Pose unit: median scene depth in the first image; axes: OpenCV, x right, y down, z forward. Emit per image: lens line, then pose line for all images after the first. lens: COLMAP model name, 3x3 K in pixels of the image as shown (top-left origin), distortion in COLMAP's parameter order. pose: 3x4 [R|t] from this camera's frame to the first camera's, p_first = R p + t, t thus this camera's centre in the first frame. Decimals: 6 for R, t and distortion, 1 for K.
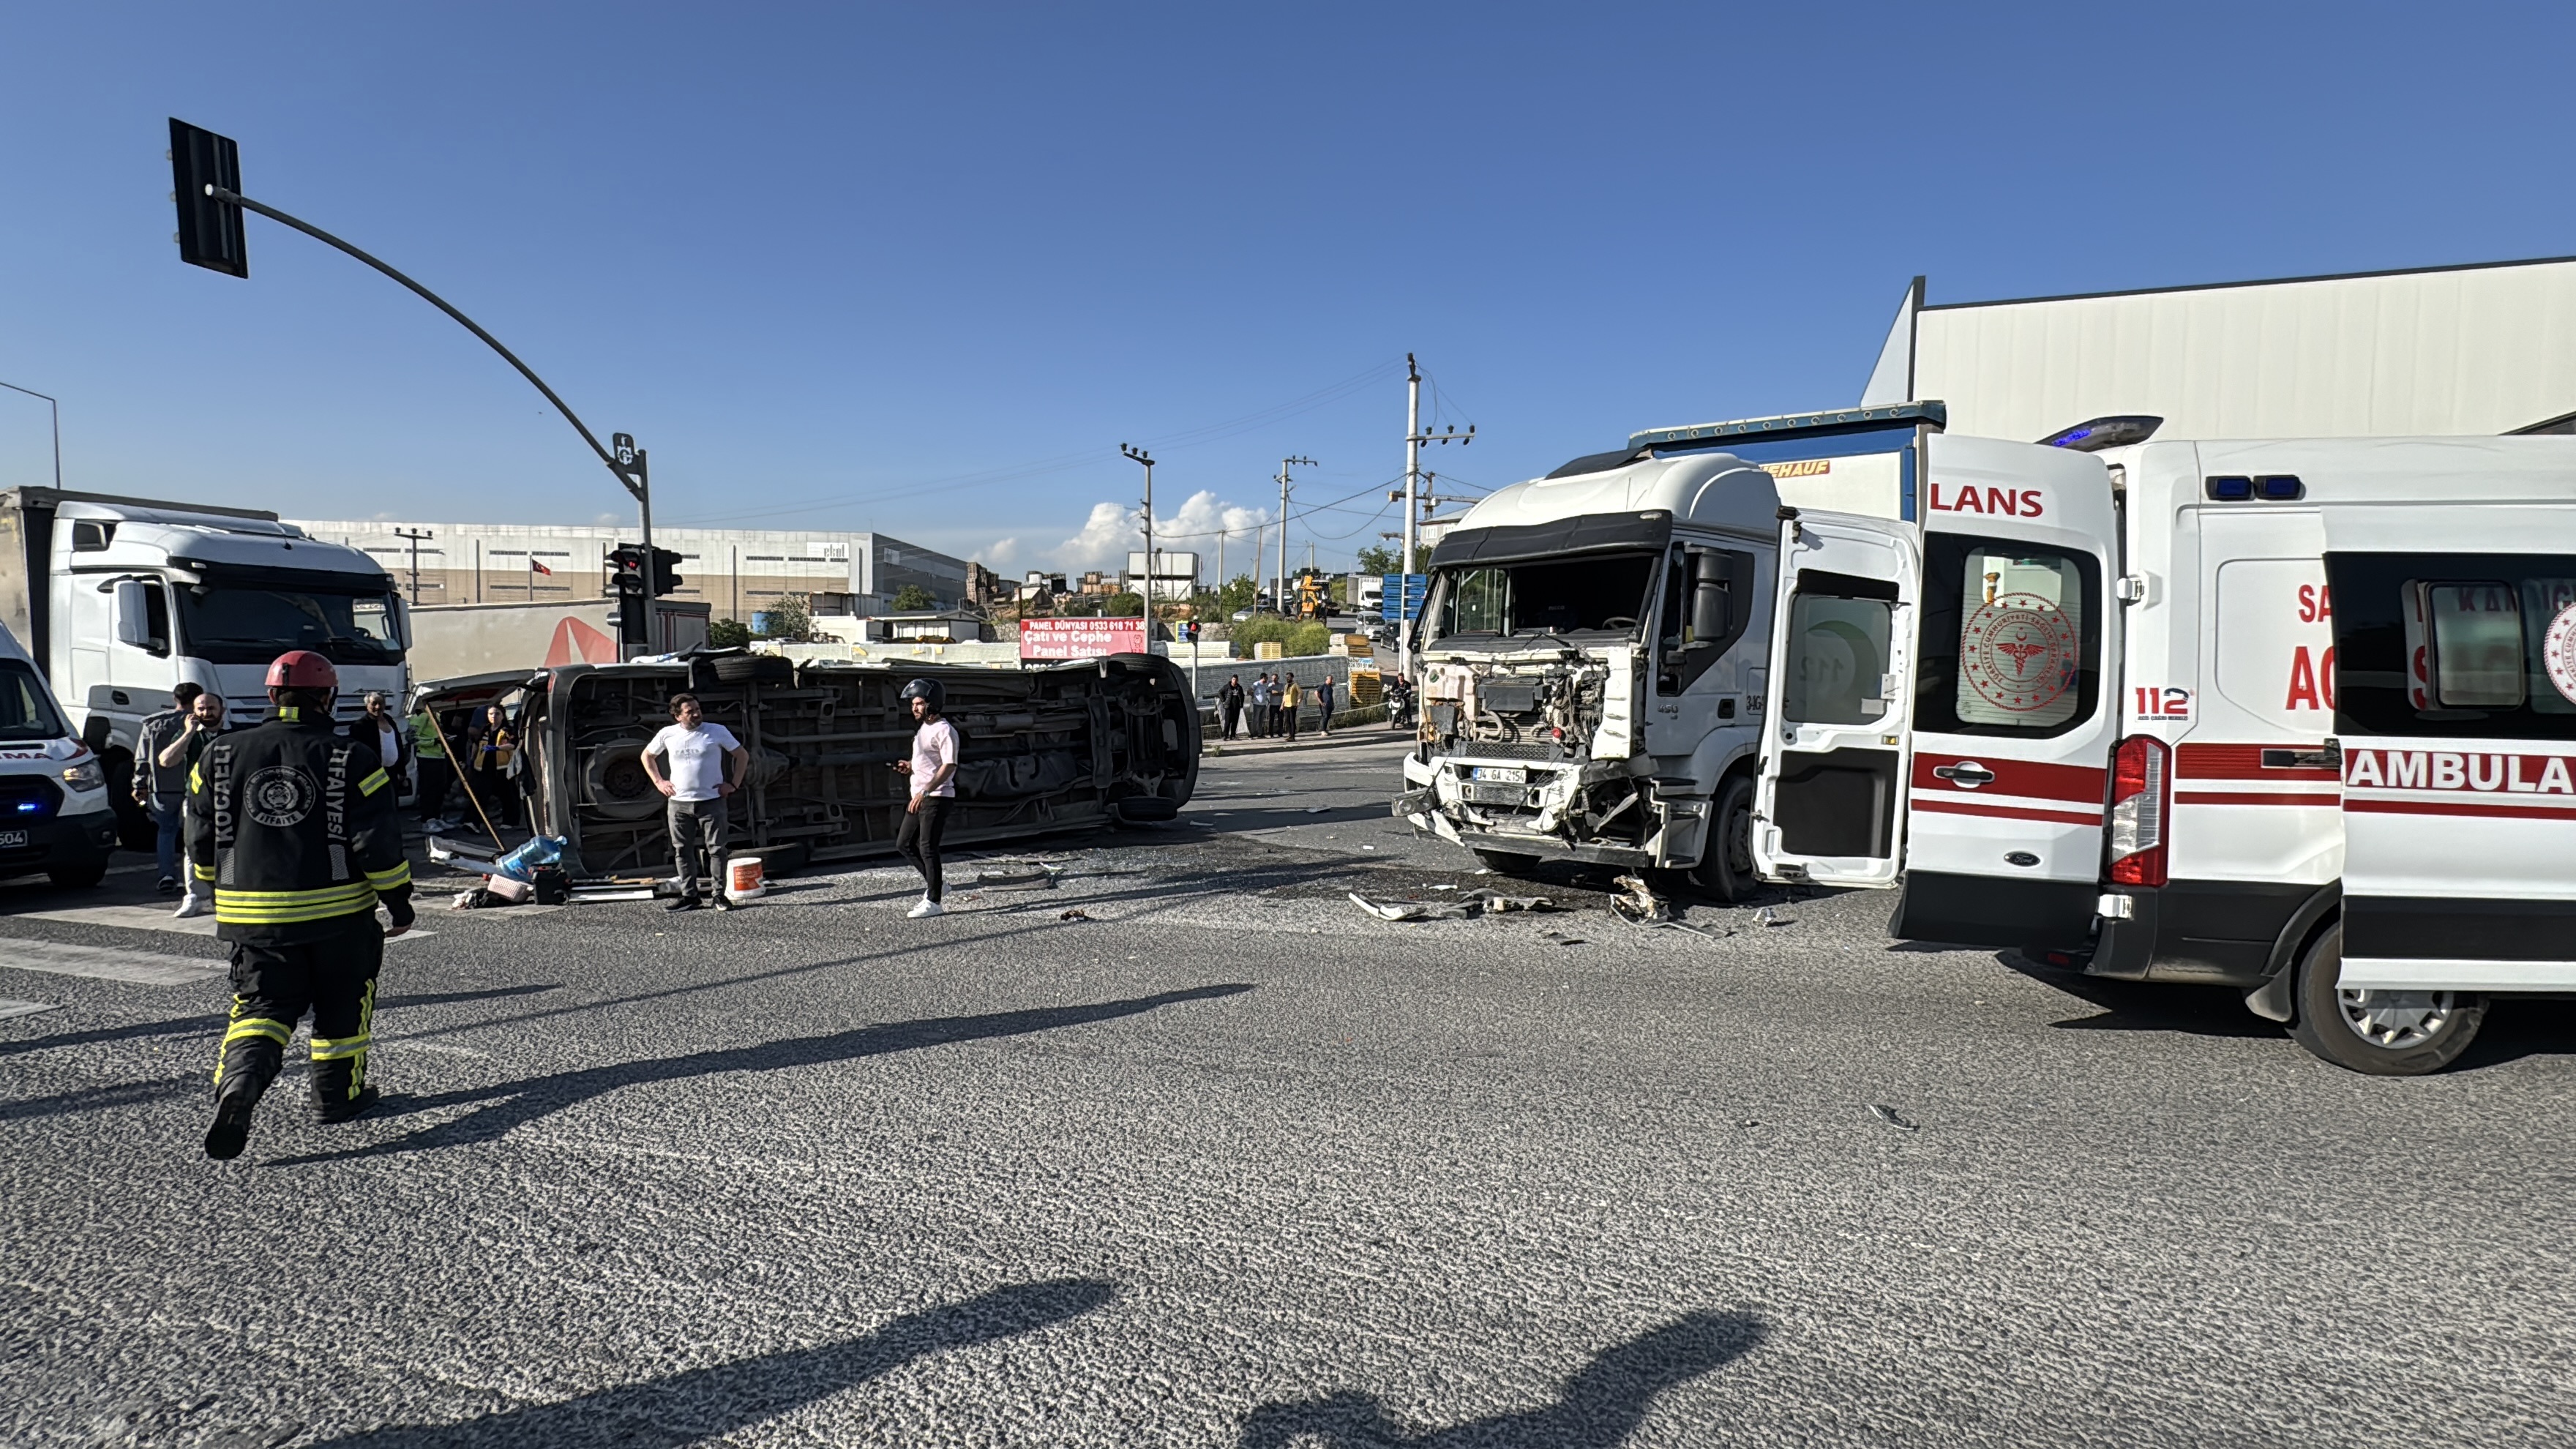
lens RADIAL K [[1164.6, 0, 1277.1], [0, 1164.6, 711.0], [0, 0, 1]] dist [-0.002084, 0.000473]
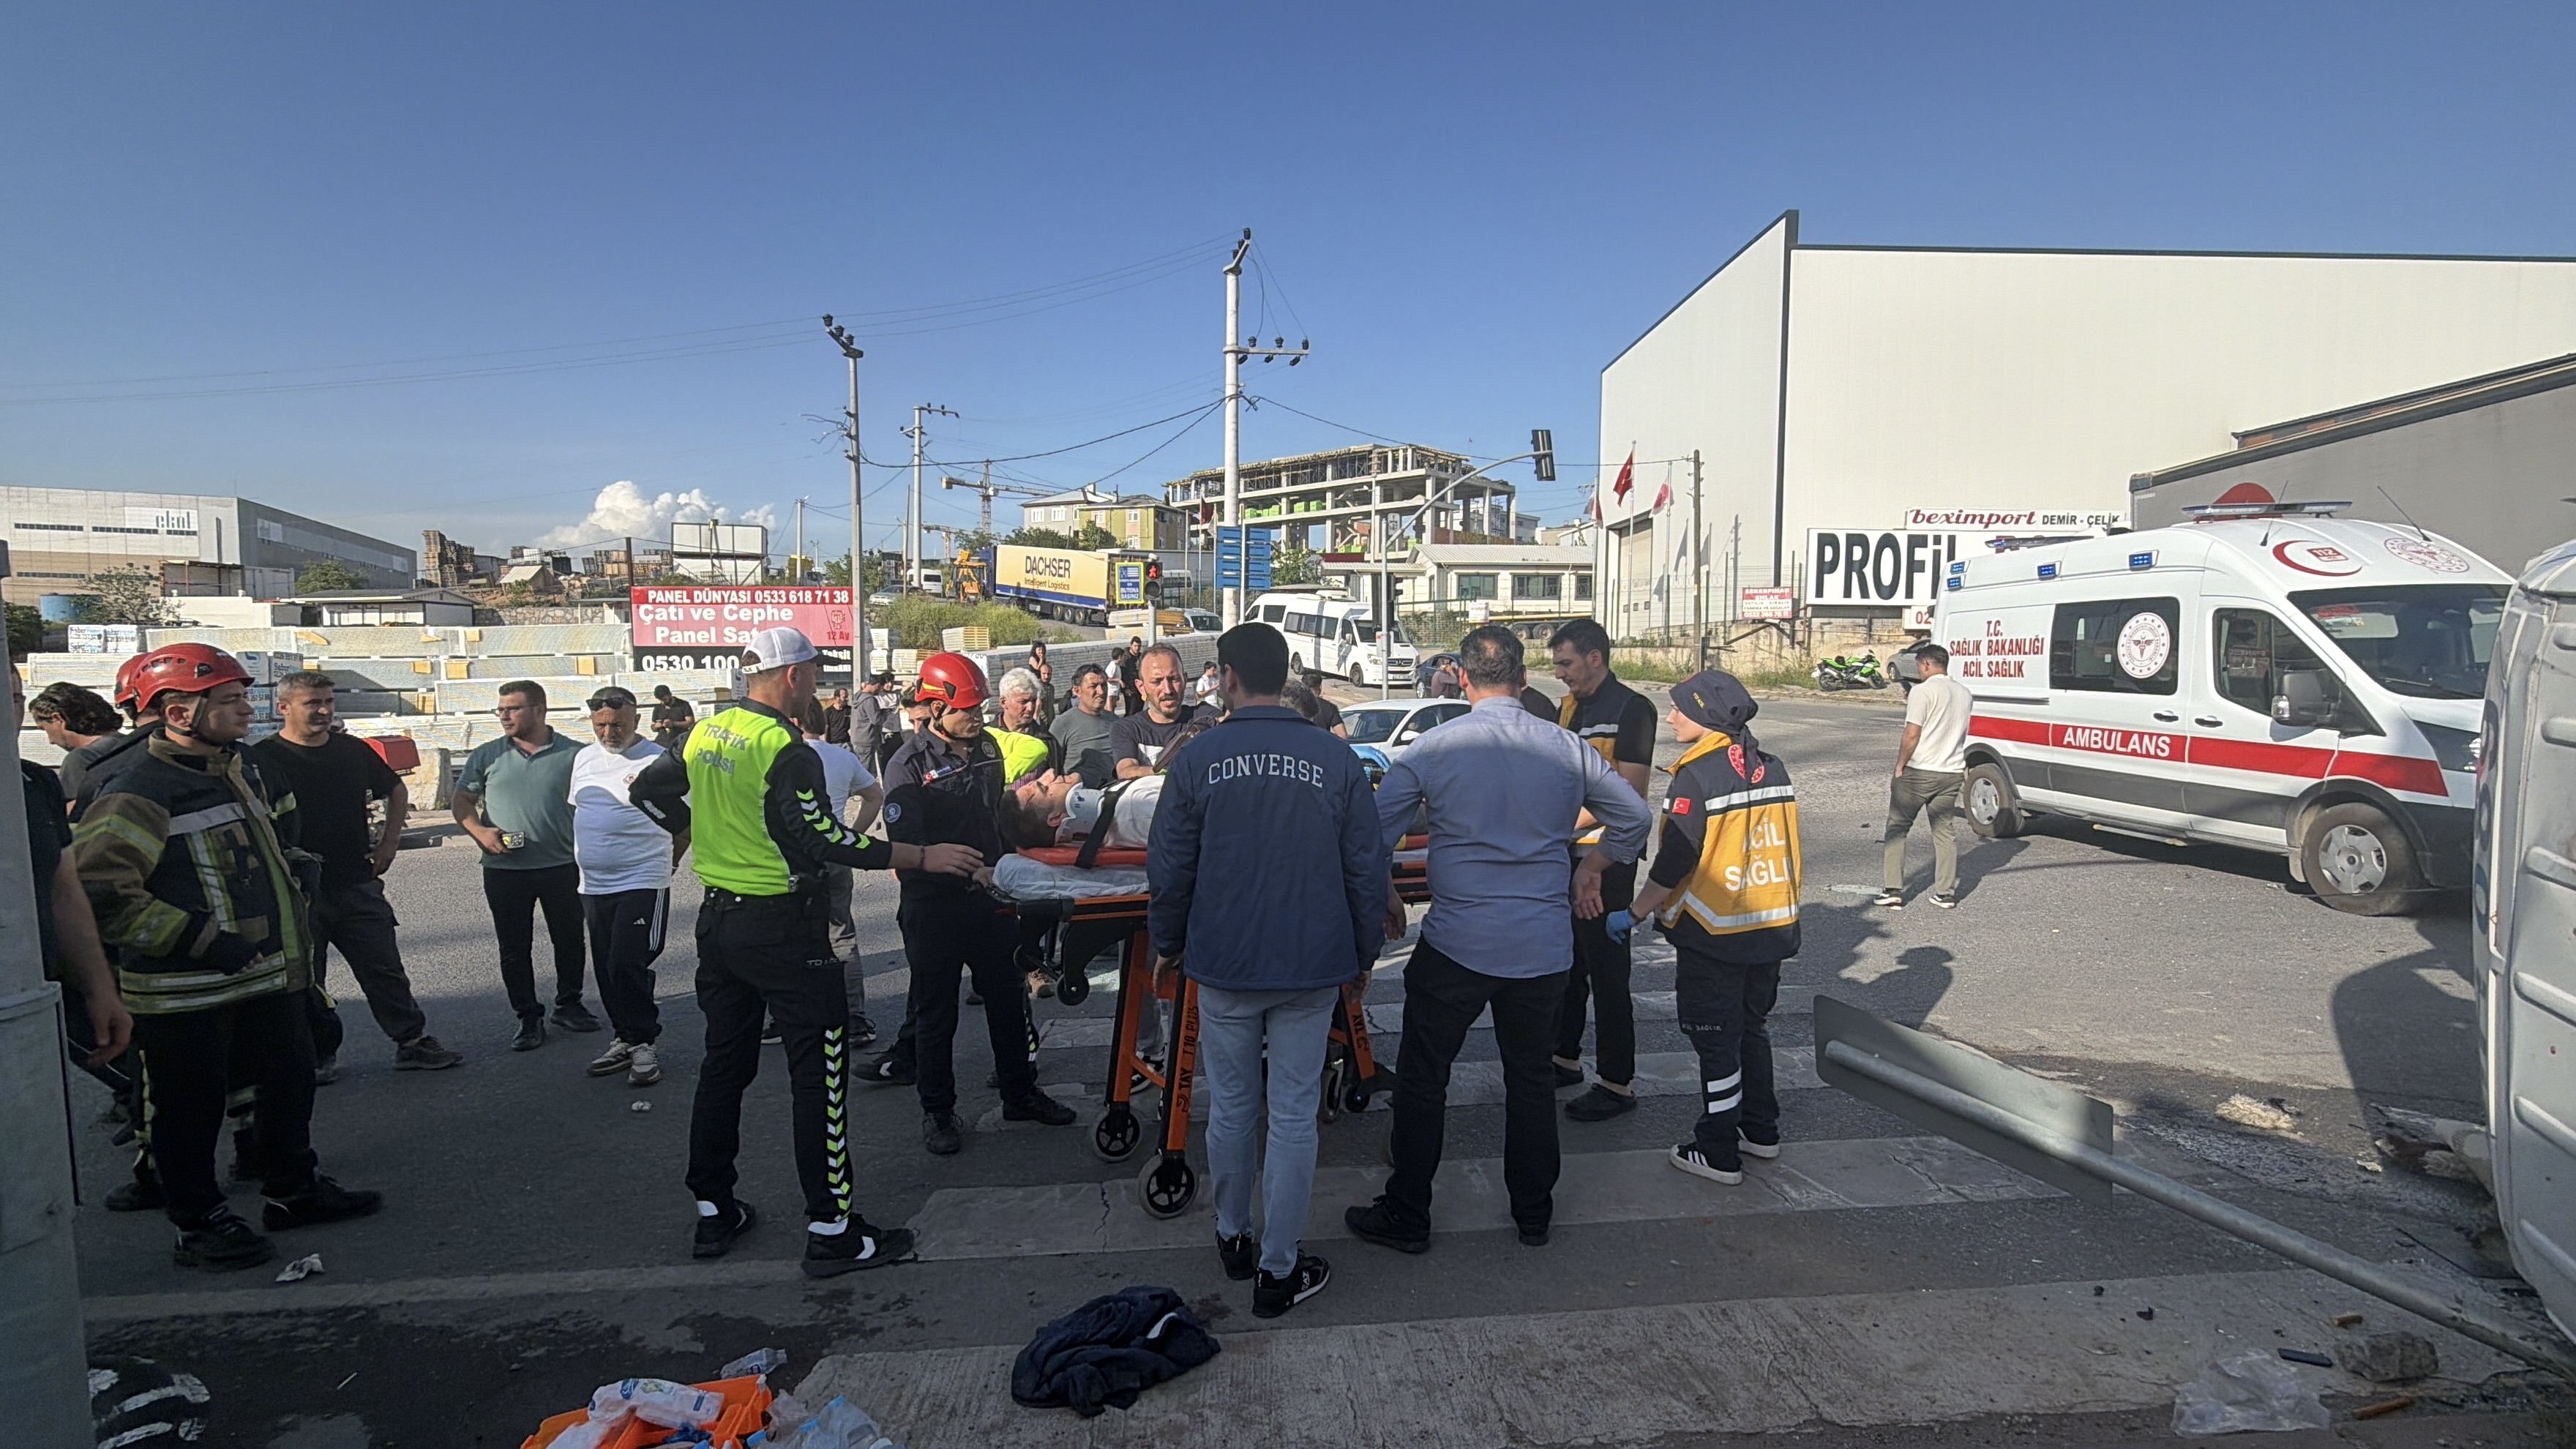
lens RADIAL K [[1176.4, 0, 1284.4], [0, 1176.4, 730.5], [0, 0, 1]] dist [0.006621, -0.001717]
pose [[0.923934, -0.032424, 0.381174, -0.064951], [0.026455, 0.999432, 0.020889, -0.001273], [-0.381635, -0.009216, 0.924267, 0.120223]]
